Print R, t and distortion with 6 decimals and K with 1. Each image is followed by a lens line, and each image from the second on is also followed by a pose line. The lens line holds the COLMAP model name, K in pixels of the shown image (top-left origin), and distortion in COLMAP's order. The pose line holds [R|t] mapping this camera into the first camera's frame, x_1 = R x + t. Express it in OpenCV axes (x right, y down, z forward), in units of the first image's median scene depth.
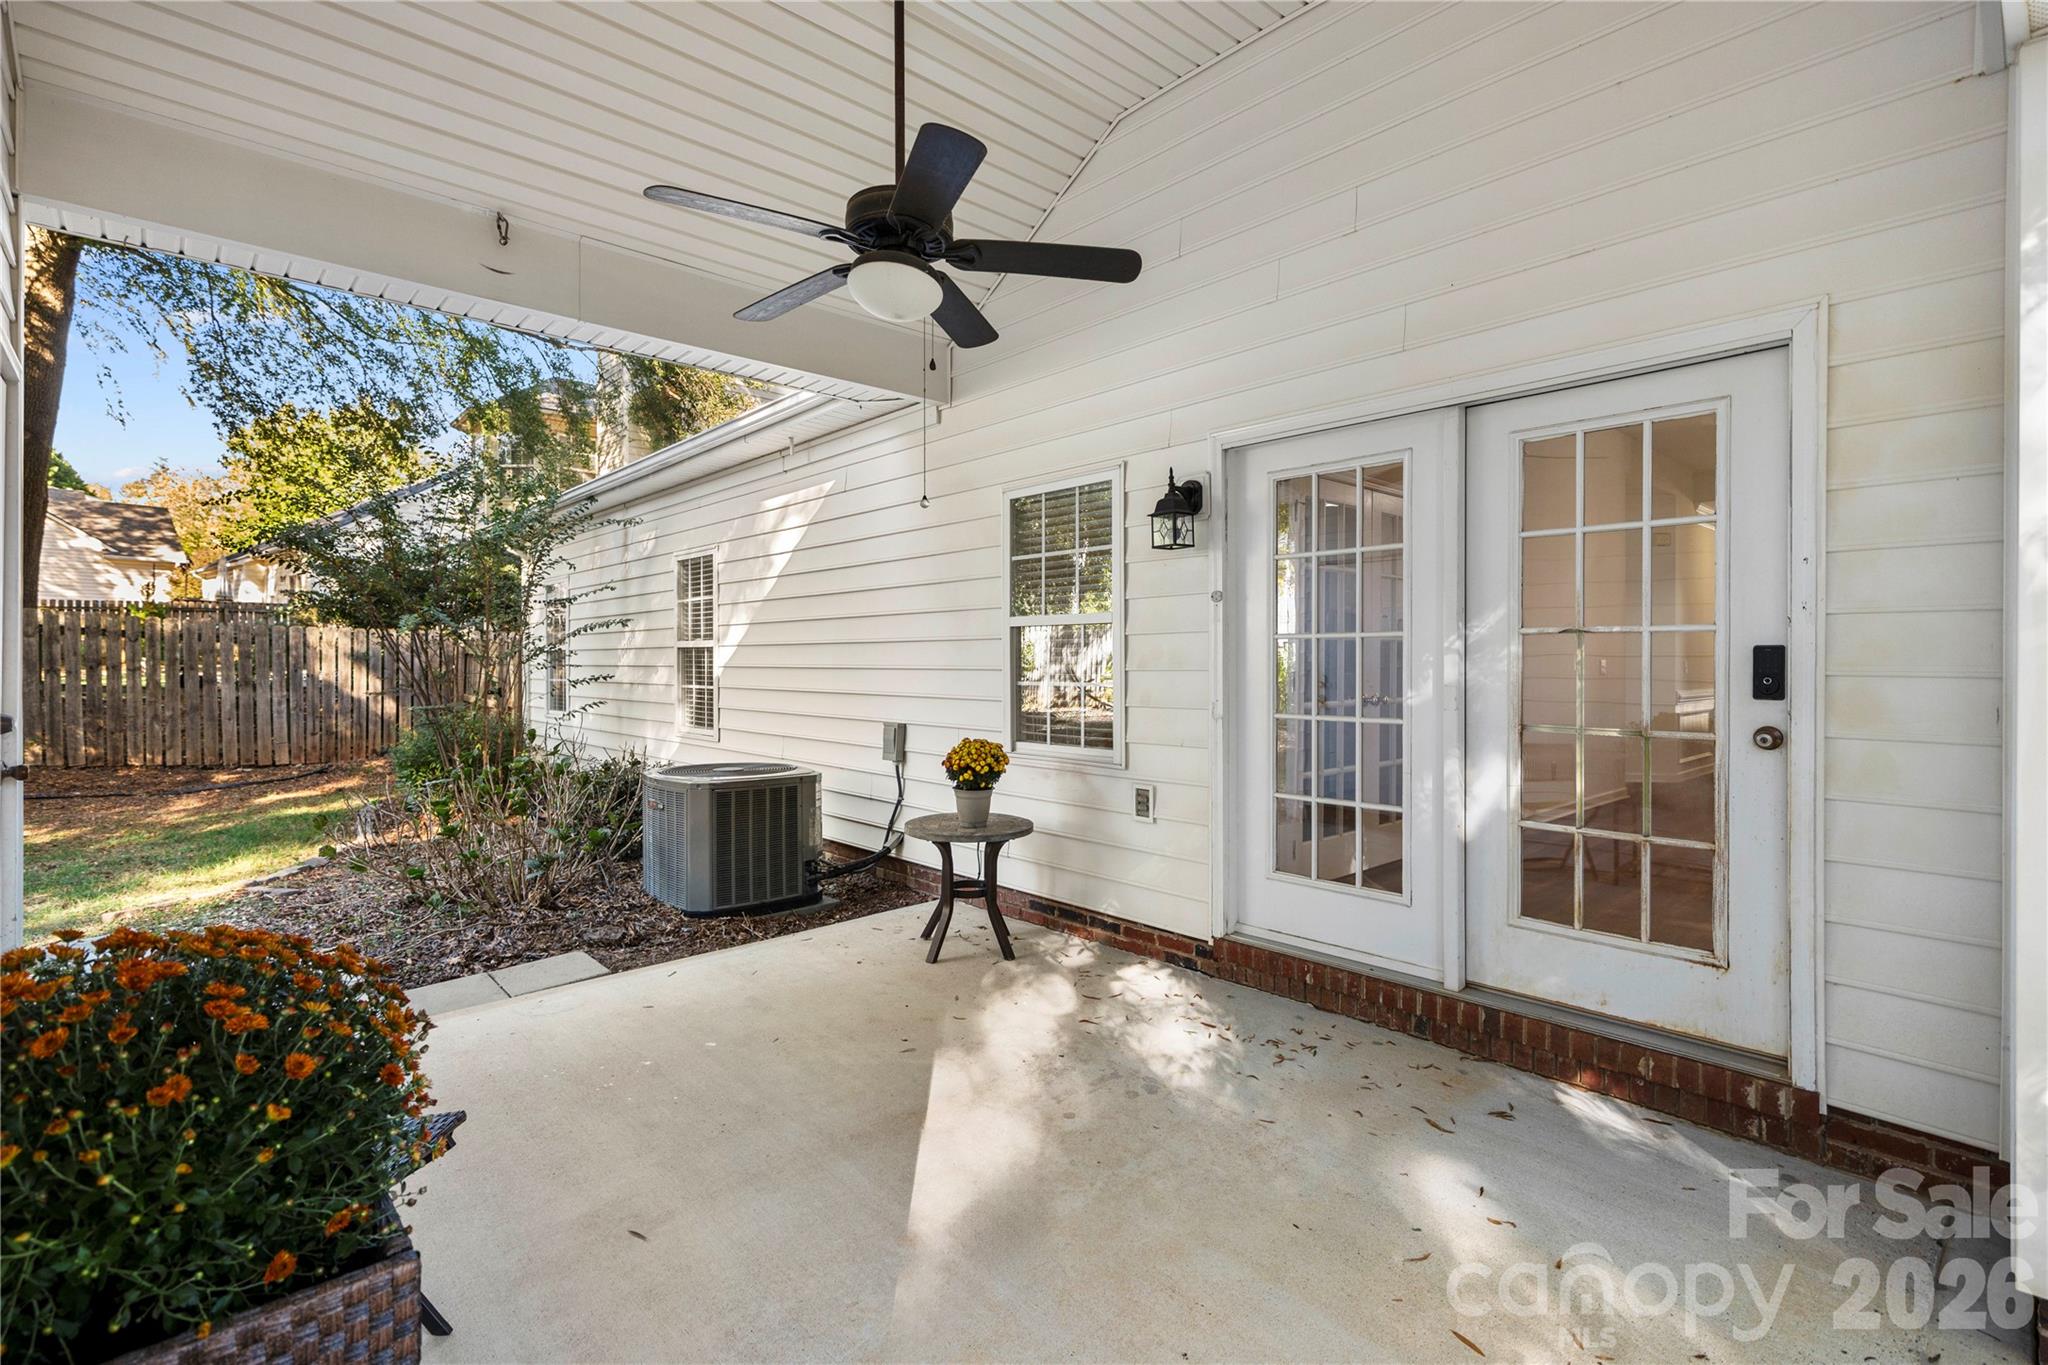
lens RADIAL K [[969.0, 0, 1026.1], [0, 969.0, 670.3], [0, 0, 1]] dist [0.004808, -0.000669]
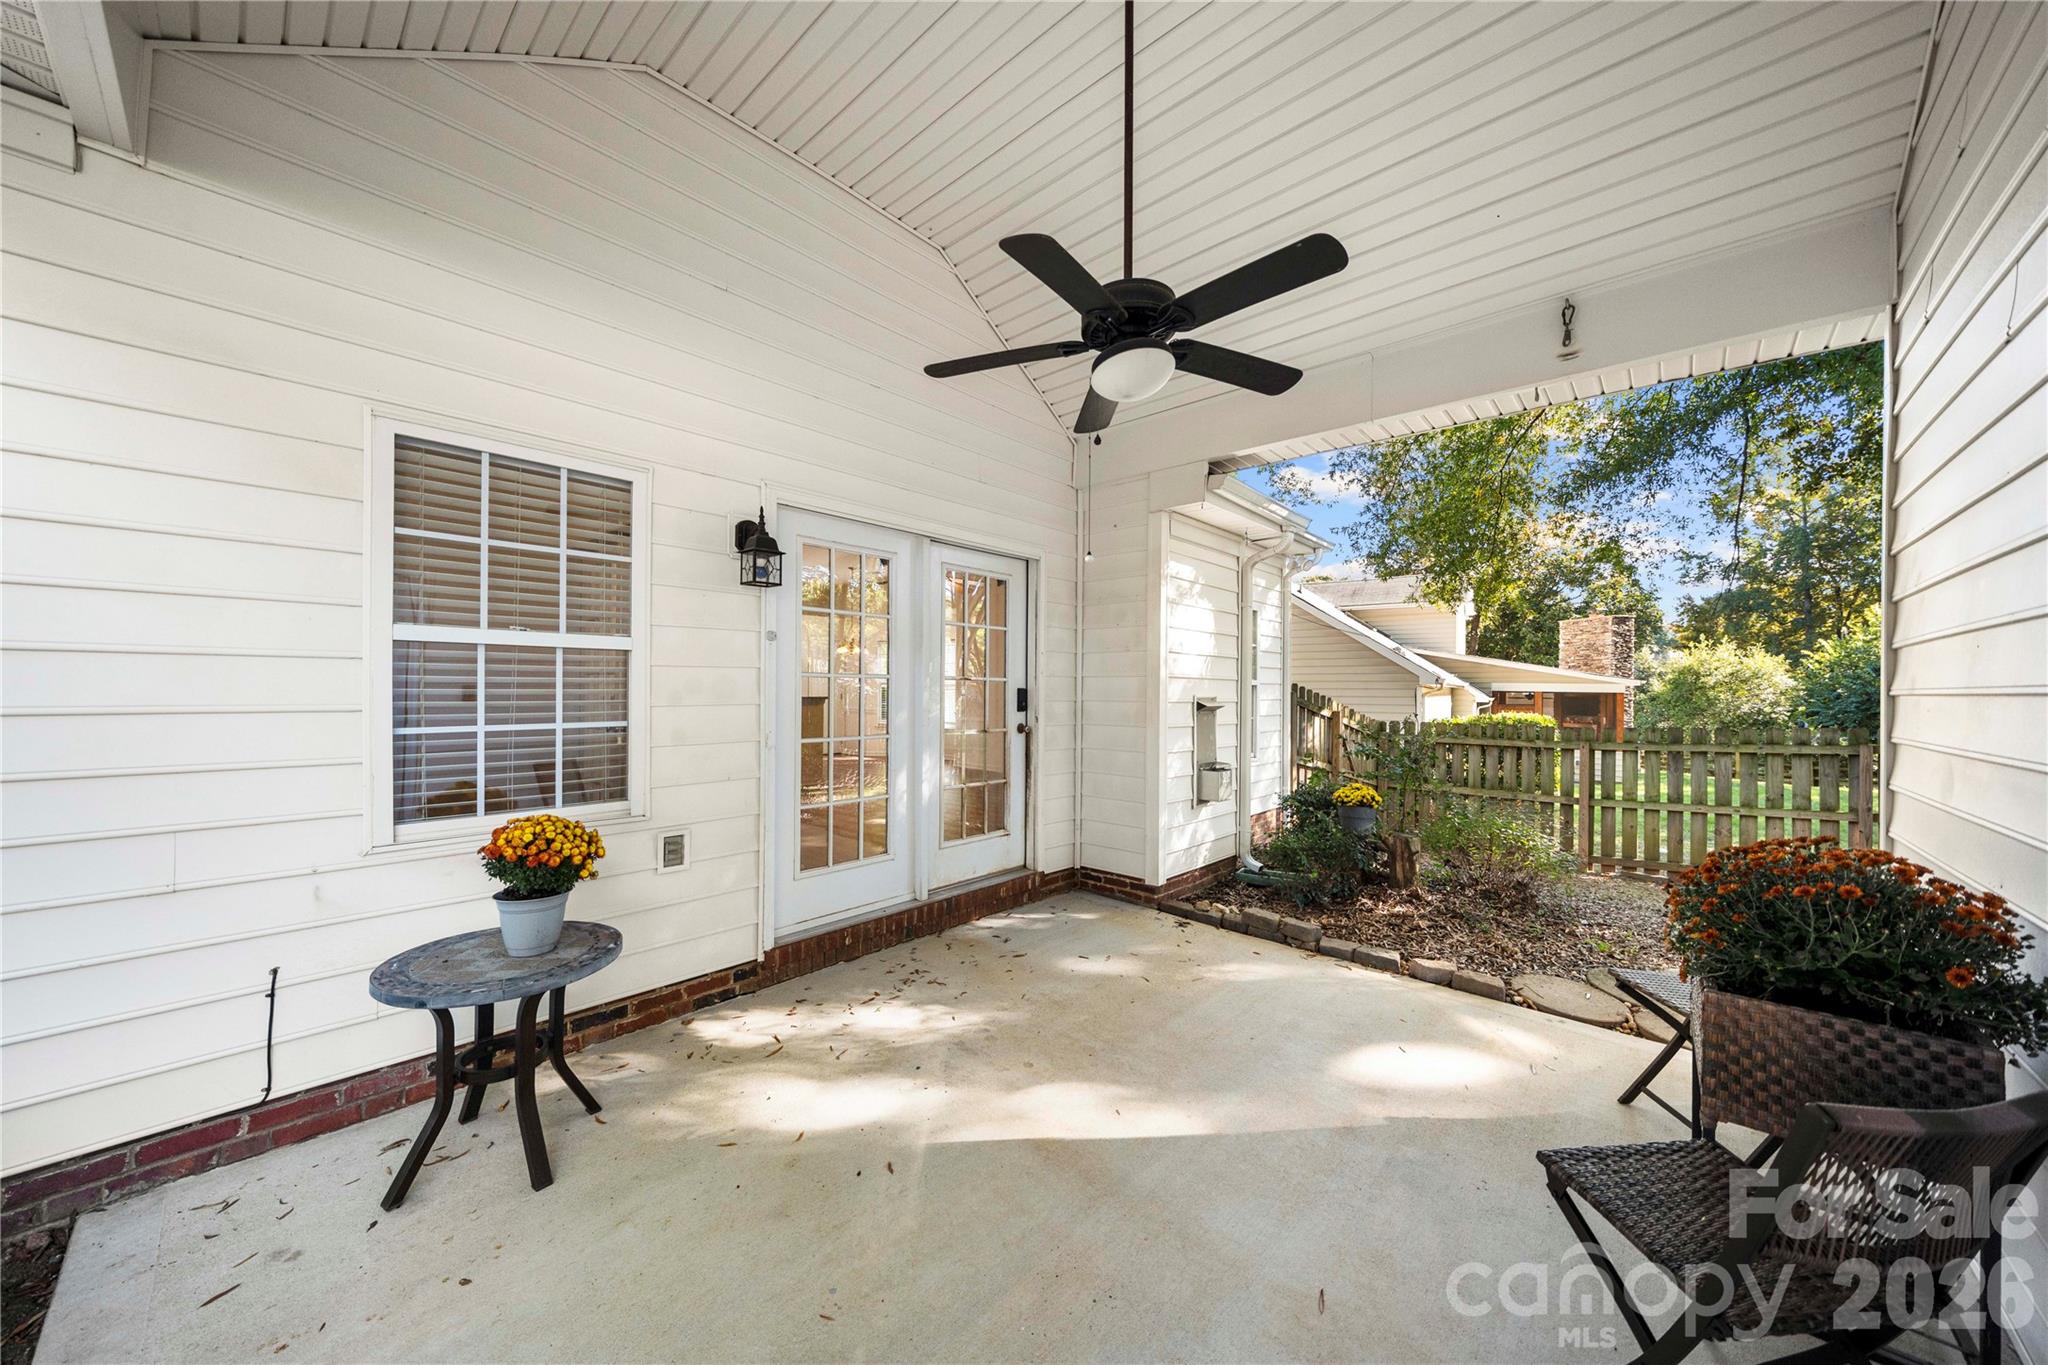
lens RADIAL K [[709.6, 0, 1030.6], [0, 709.6, 688.2], [0, 0, 1]] dist [-0.003052, -0.000421]
pose [[-0.111472, -0.000230, 0.993767, -0.589241], [-0.000196, 1.000000, 0.000209, -0.016832], [-0.993768, -0.000172, -0.111473, 0.753038]]
